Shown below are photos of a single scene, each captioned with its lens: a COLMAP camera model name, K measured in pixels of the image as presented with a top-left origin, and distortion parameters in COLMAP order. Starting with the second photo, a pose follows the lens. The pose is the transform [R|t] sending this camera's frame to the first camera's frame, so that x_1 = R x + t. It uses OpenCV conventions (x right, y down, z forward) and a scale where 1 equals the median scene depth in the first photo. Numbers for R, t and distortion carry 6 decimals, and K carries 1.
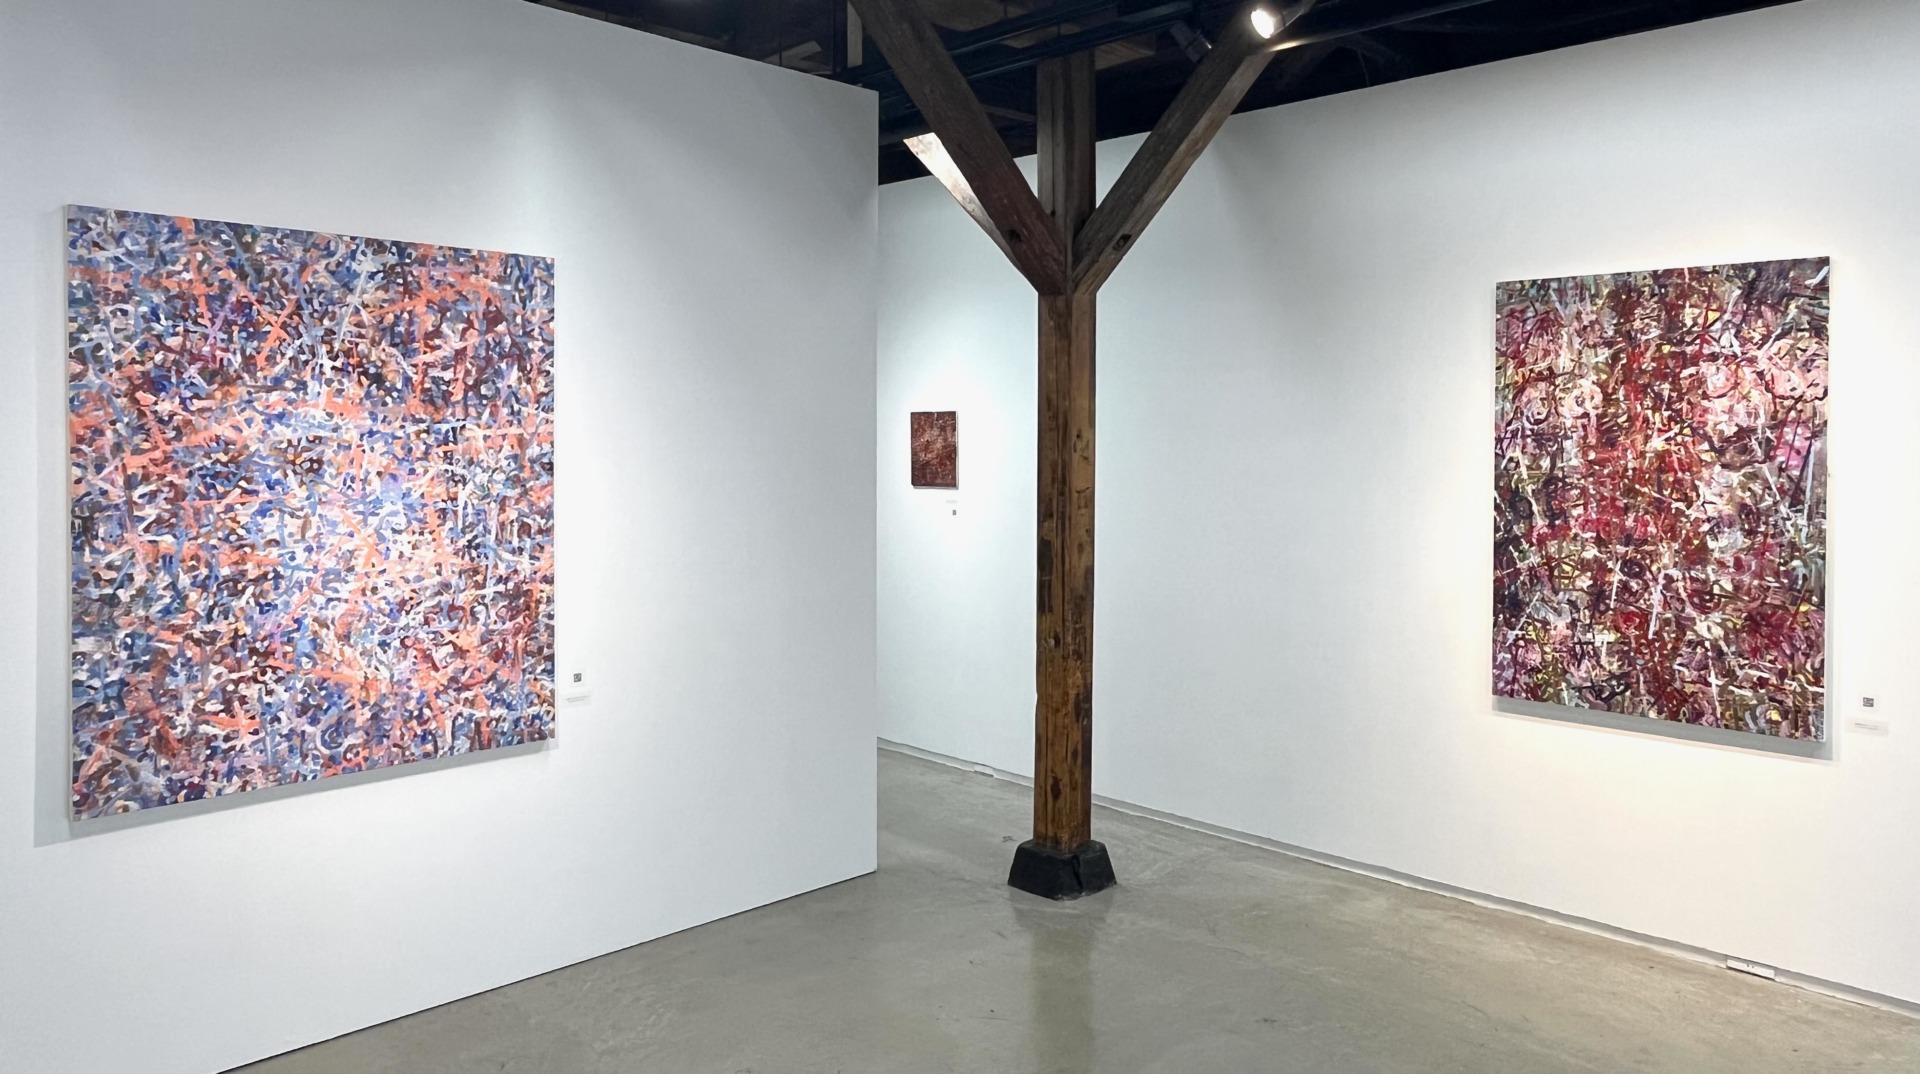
lens RADIAL K [[1273.3, 0, 948.6], [0, 1273.3, 458.7], [0, 0, 1]] dist [-0.003129, -0.006178]
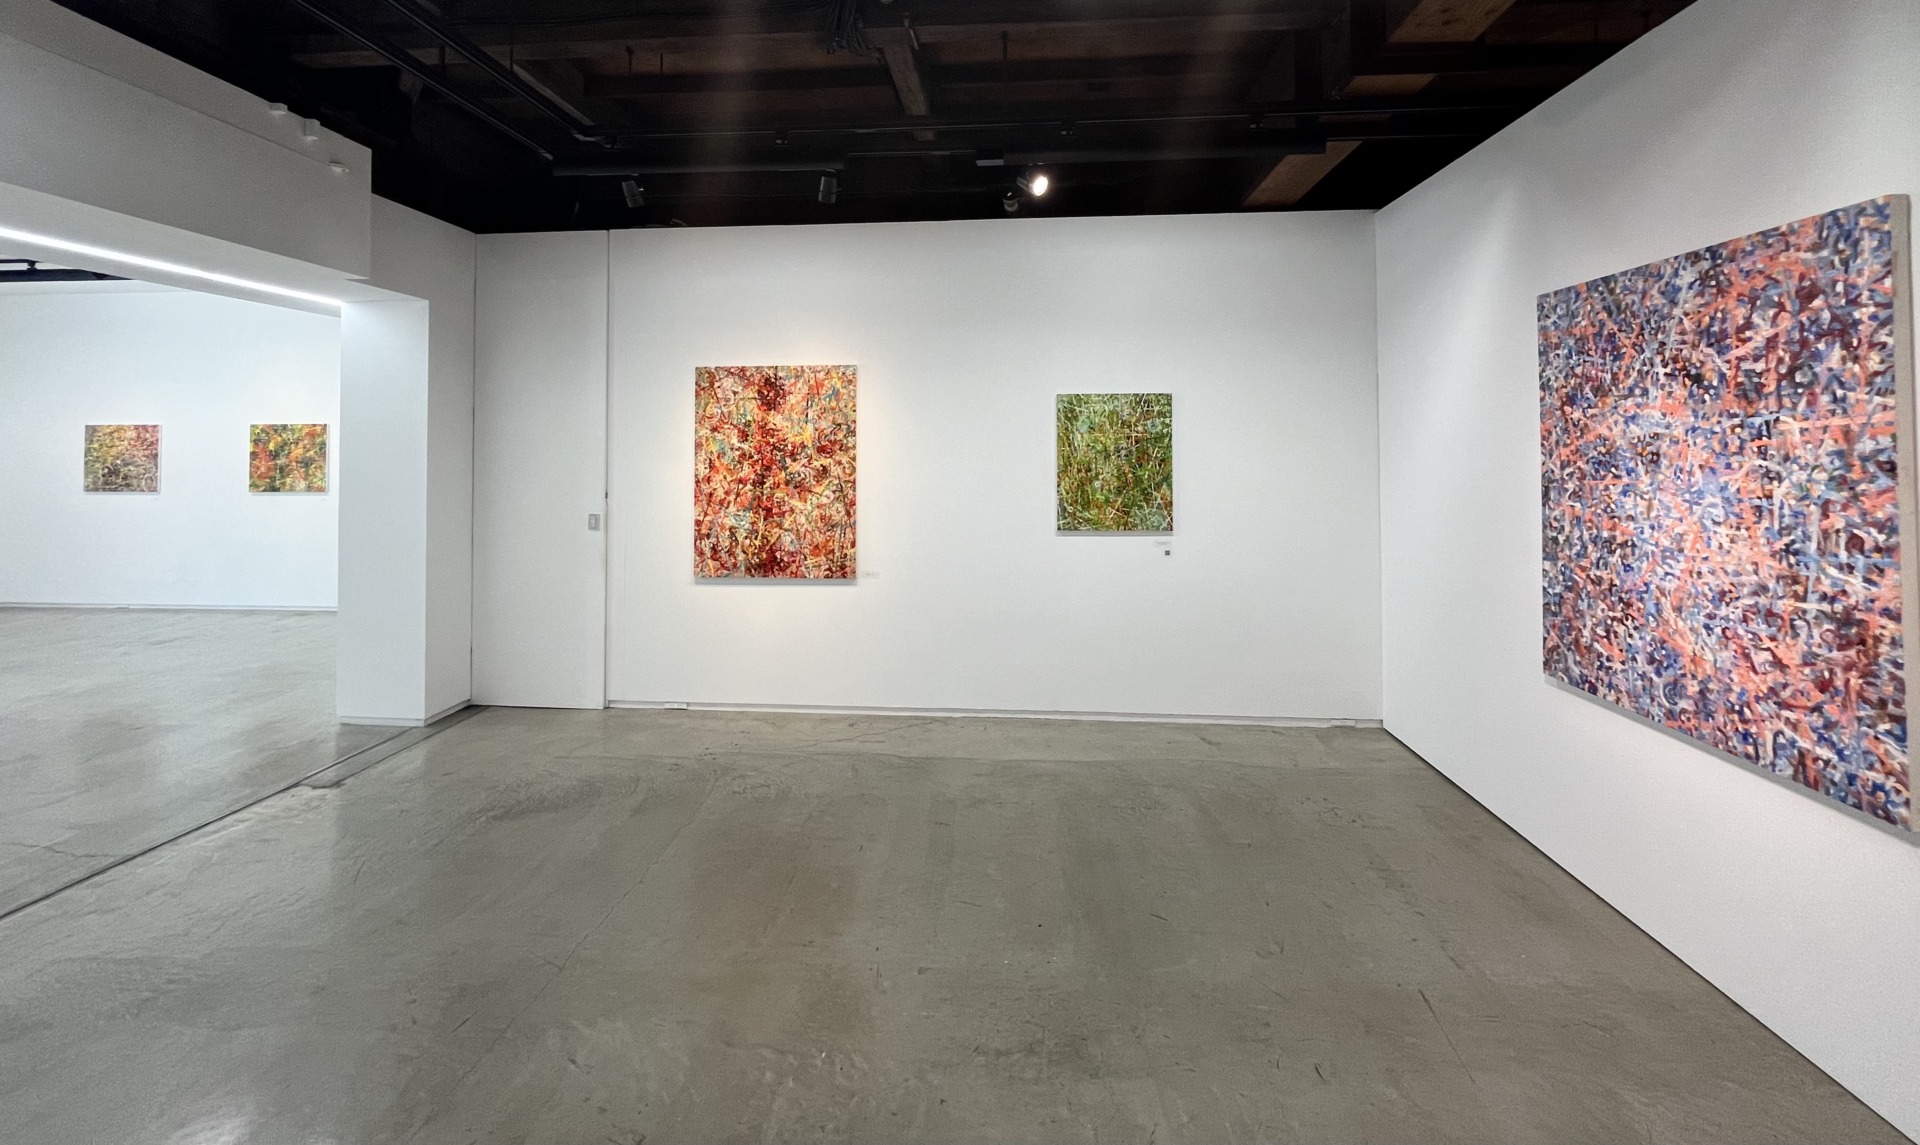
lens RADIAL K [[774.1, 0, 954.9], [0, 774.1, 426.5], [0, 0, 1]] dist [-0.006920, 0.000928]
pose [[-0.757386, -0.019893, -0.652664, 0.458245], [-0.012495, 0.999794, -0.015973, -0.003872], [0.652848, -0.003942, -0.757479, 1.086442]]
